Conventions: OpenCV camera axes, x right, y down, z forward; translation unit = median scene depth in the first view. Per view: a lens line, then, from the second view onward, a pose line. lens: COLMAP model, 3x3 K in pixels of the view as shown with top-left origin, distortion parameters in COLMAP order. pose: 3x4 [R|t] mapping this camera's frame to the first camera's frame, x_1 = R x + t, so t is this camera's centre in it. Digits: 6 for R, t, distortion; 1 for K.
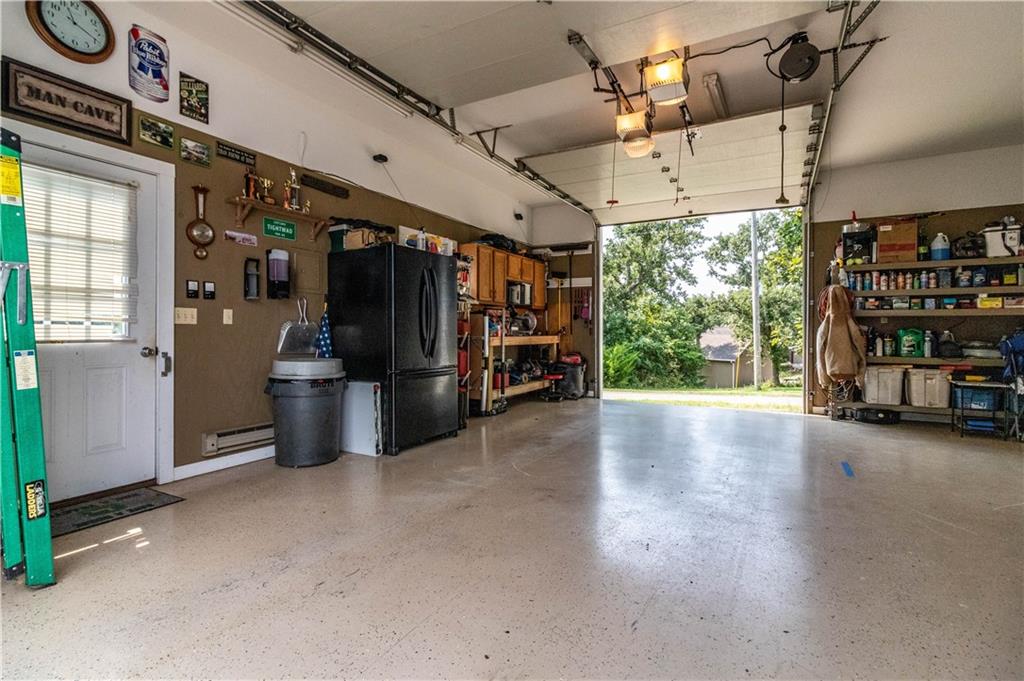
lens RADIAL K [[477.0, 0, 508.6], [0, 477.0, 331.6], [0, 0, 1]] dist [0.003245, -0.000919]
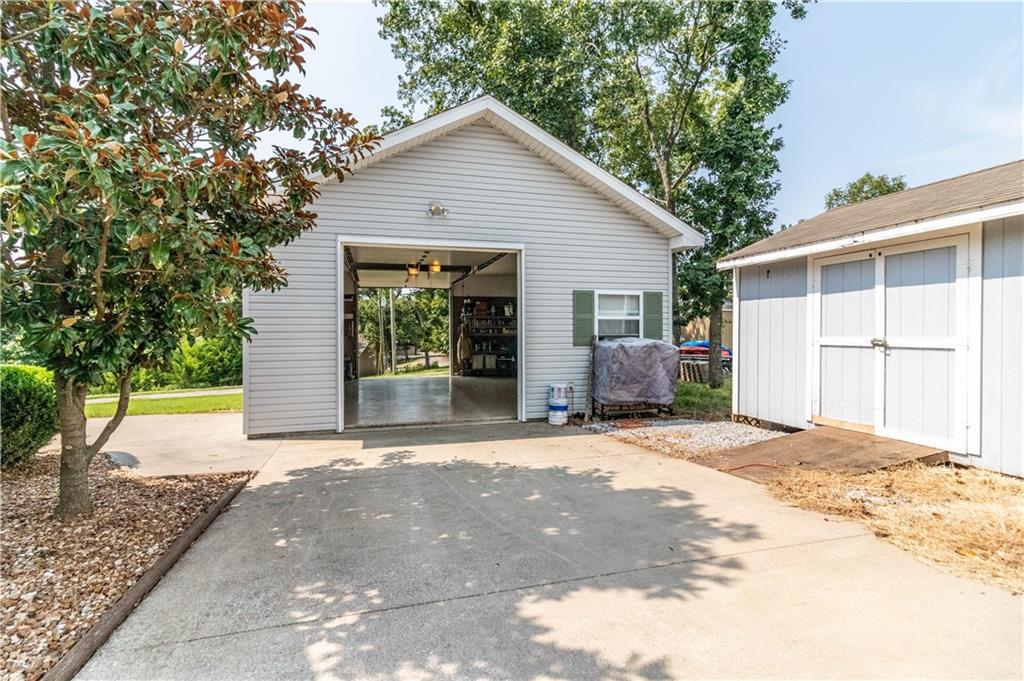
lens RADIAL K [[477.0, 0, 510.1], [0, 477.0, 341.0], [0, 0, 1]] dist [0.003245, -0.000919]
pose [[0.716810, -0.021266, 0.696944, -0.945724], [0.009834, 0.999744, 0.020391, -0.055756], [-0.697199, -0.007763, 0.716835, -1.039105]]
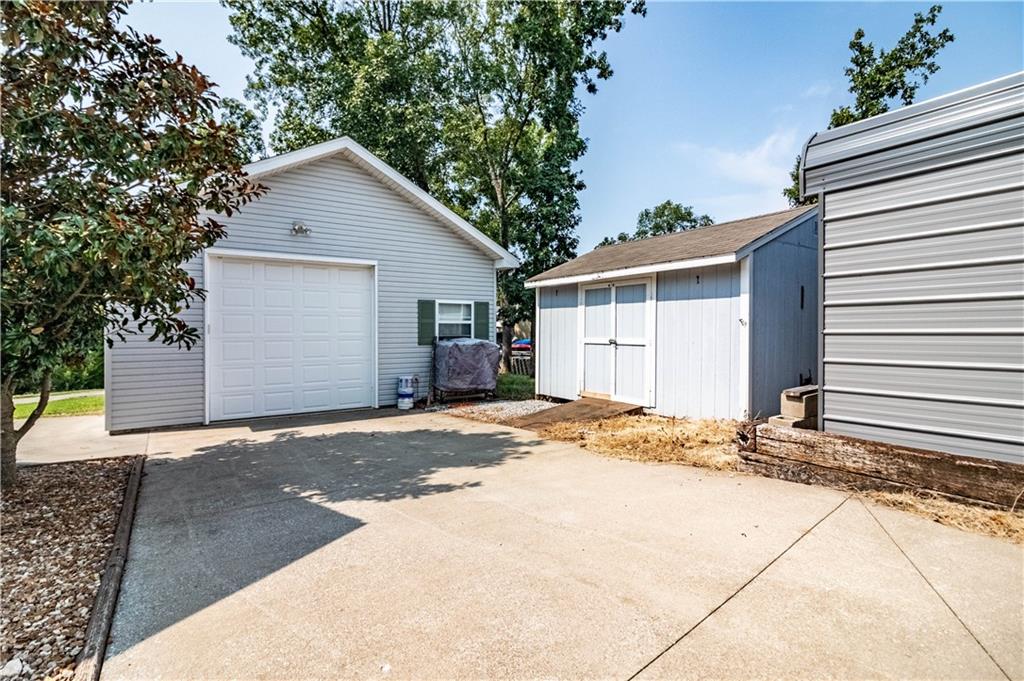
lens RADIAL K [[477.0, 0, 506.7], [0, 477.0, 328.0], [0, 0, 1]] dist [0.003245, -0.000919]
pose [[0.471486, -0.003896, 0.881865, -1.338021], [0.008201, 0.999966, 0.000033, -0.076708], [-0.881835, 0.007217, 0.471502, -1.371747]]
